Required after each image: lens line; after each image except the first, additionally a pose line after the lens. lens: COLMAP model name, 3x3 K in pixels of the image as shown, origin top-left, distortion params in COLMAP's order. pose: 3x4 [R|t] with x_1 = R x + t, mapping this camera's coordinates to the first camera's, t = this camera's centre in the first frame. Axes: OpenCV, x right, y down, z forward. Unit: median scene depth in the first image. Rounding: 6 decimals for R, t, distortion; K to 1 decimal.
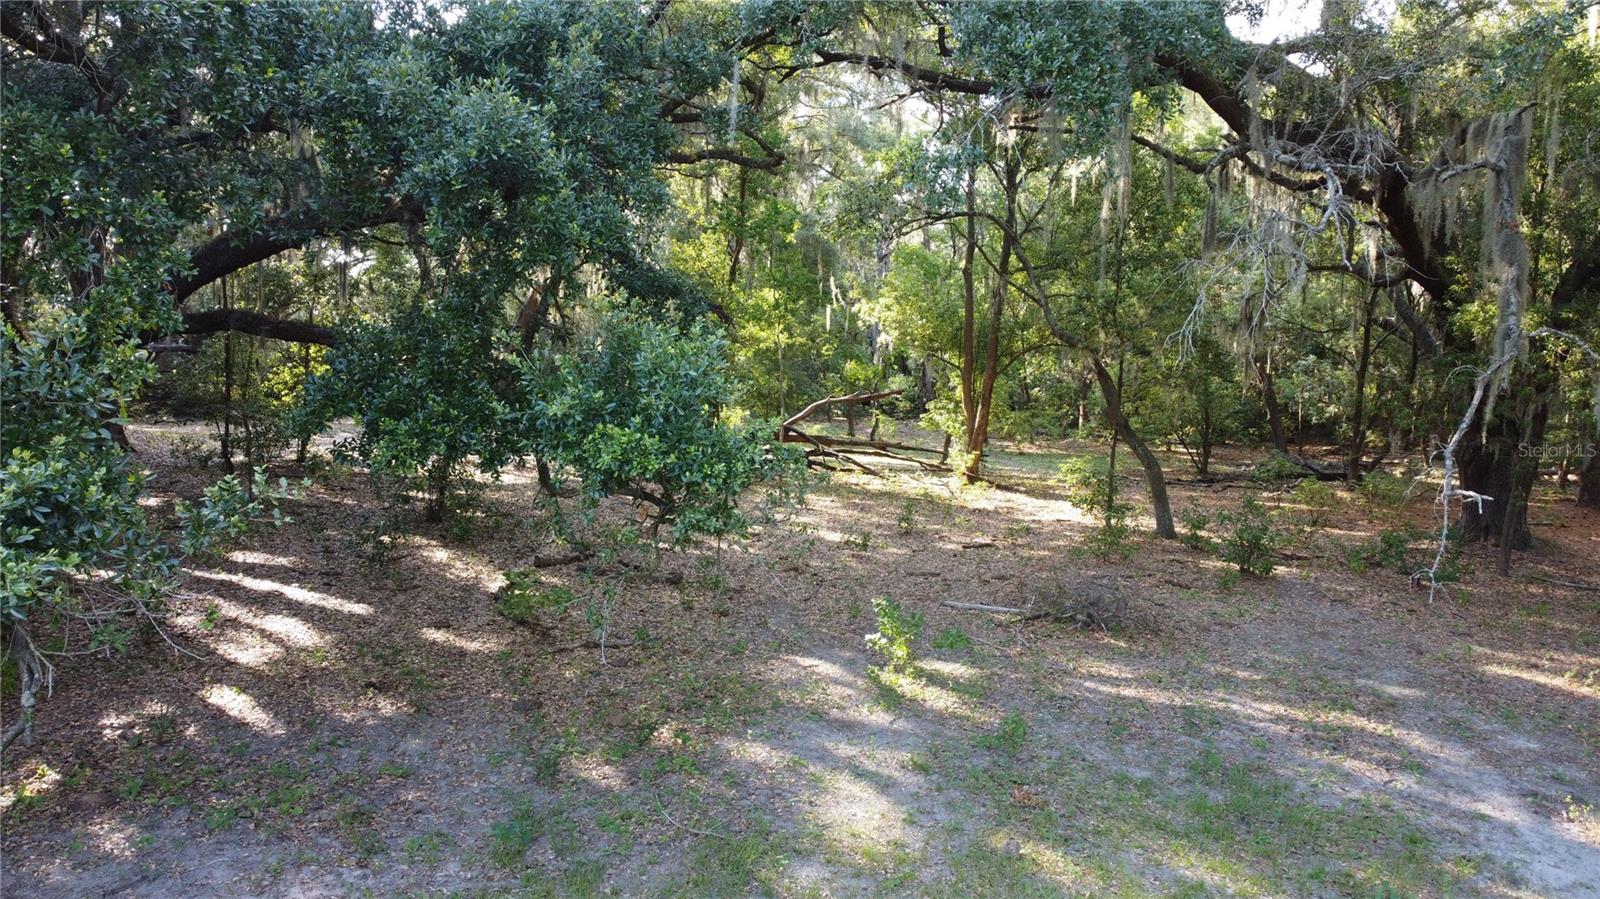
lens RADIAL K [[1201.6, 0, 798.1], [0, 1201.6, 444.0], [0, 0, 1]] dist [-0.004163, -0.007835]
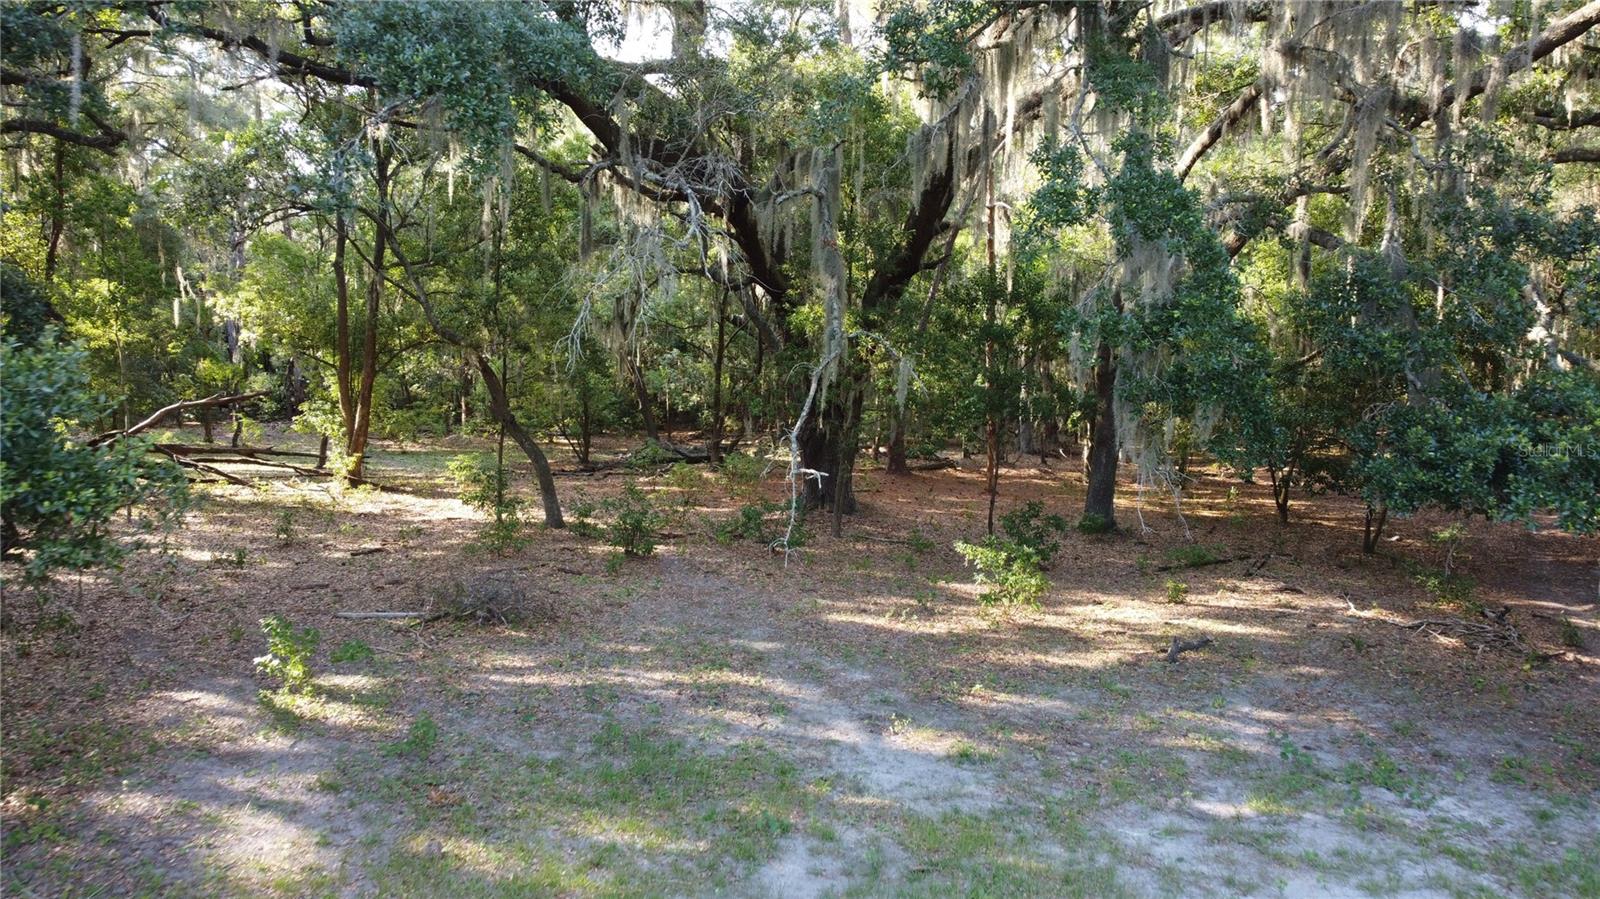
lens RADIAL K [[1201.6, 0, 798.1], [0, 1201.6, 444.0], [0, 0, 1]] dist [-0.004163, -0.007835]
pose [[0.874335, -0.046609, 0.483080, -0.010684], [0.043877, 0.998893, 0.016962, -0.003111], [-0.483336, 0.006366, 0.875412, -0.014521]]
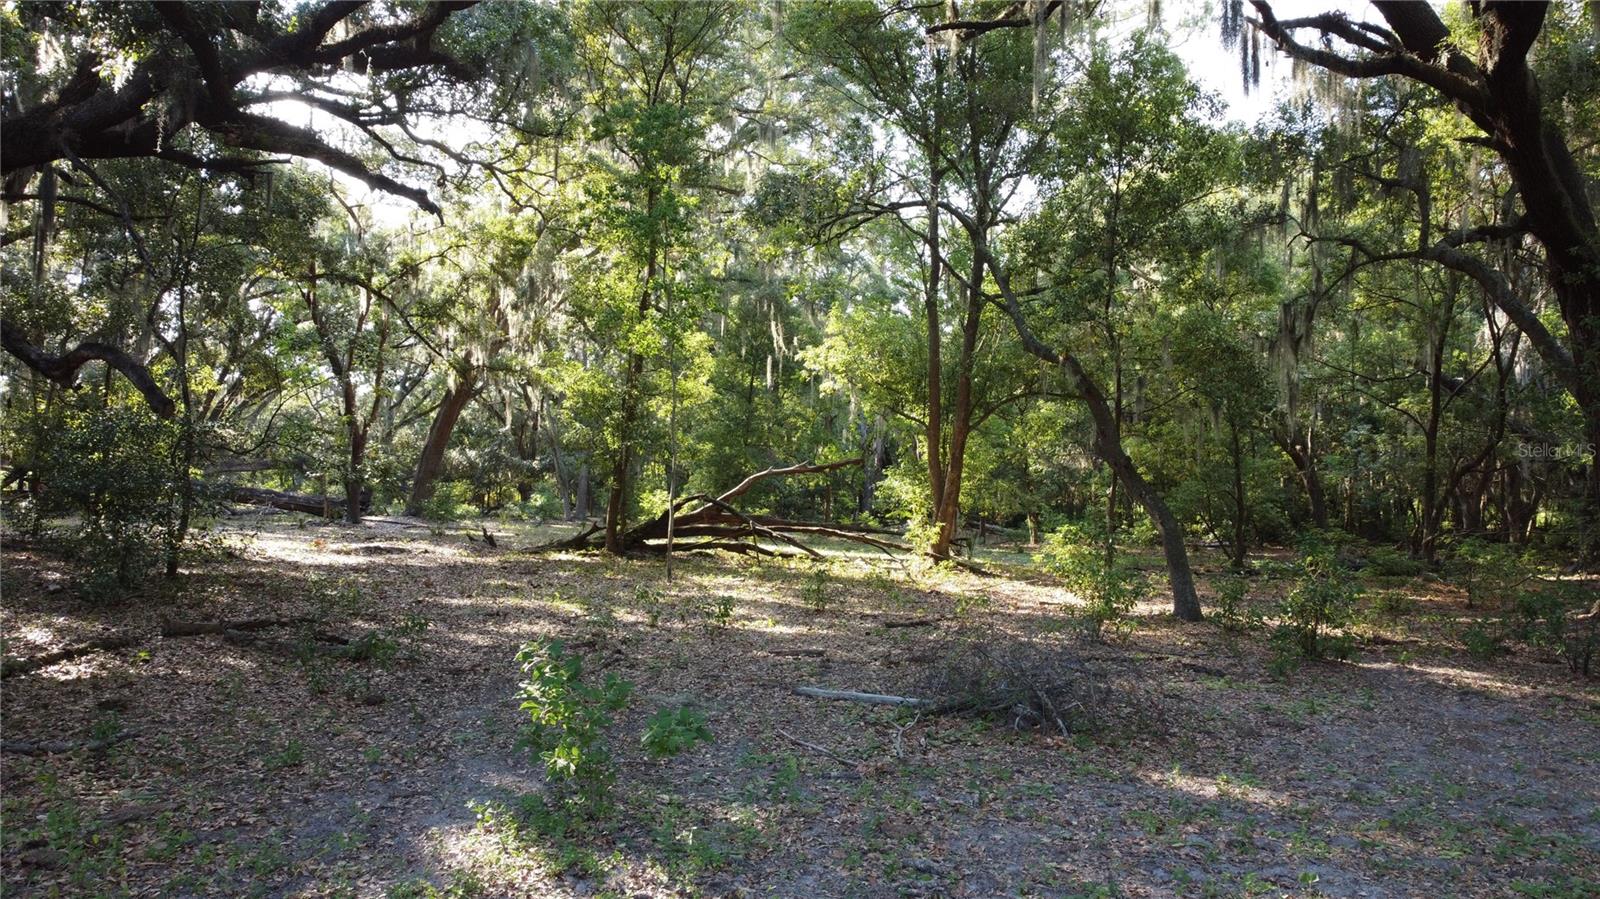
lens RADIAL K [[1201.6, 0, 798.1], [0, 1201.6, 444.0], [0, 0, 1]] dist [-0.004163, -0.007835]
pose [[0.999746, -0.002038, -0.022454, 0.108298], [-0.000514, 0.993590, -0.113045, 0.064233], [0.022541, 0.113028, 0.993336, 0.327682]]
